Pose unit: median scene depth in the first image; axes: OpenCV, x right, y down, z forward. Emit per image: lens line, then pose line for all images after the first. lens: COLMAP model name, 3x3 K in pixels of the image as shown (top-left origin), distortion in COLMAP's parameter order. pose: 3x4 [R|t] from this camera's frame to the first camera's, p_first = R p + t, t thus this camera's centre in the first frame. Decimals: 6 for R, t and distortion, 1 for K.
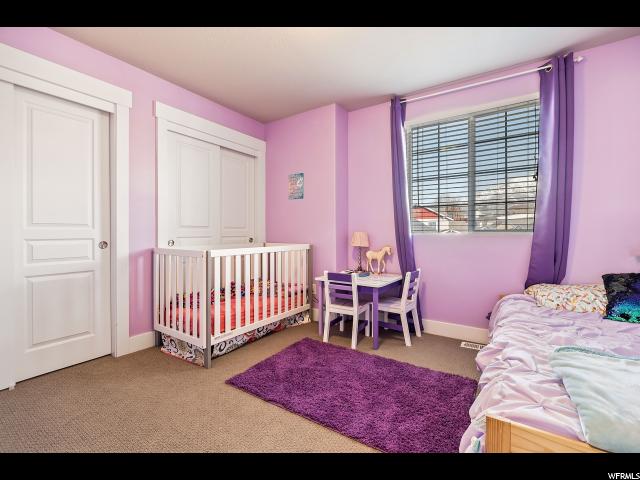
lens RADIAL K [[281.6, 0, 320.4], [0, 281.6, 236.2], [0, 0, 1]] dist [-0.000579, 0.000076]
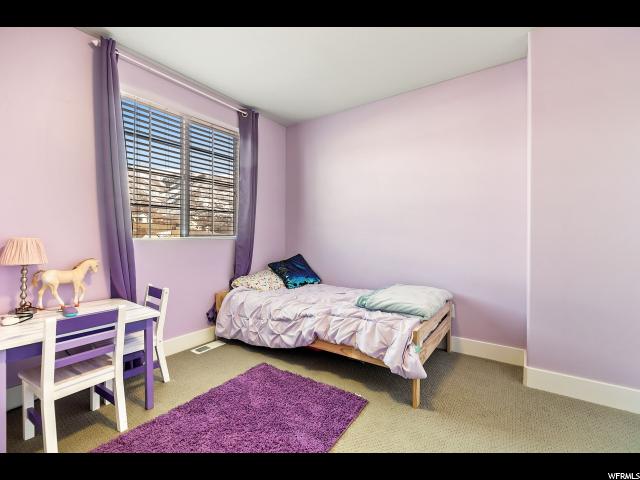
lens RADIAL K [[281.6, 0, 320.3], [0, 281.6, 242.8], [0, 0, 1]] dist [-0.000579, 0.000076]
pose [[0.004623, -0.019185, 0.999805, -0.507022], [0.011284, 0.999753, 0.019132, -0.009563], [-0.999926, 0.011194, 0.004839, 0.613284]]
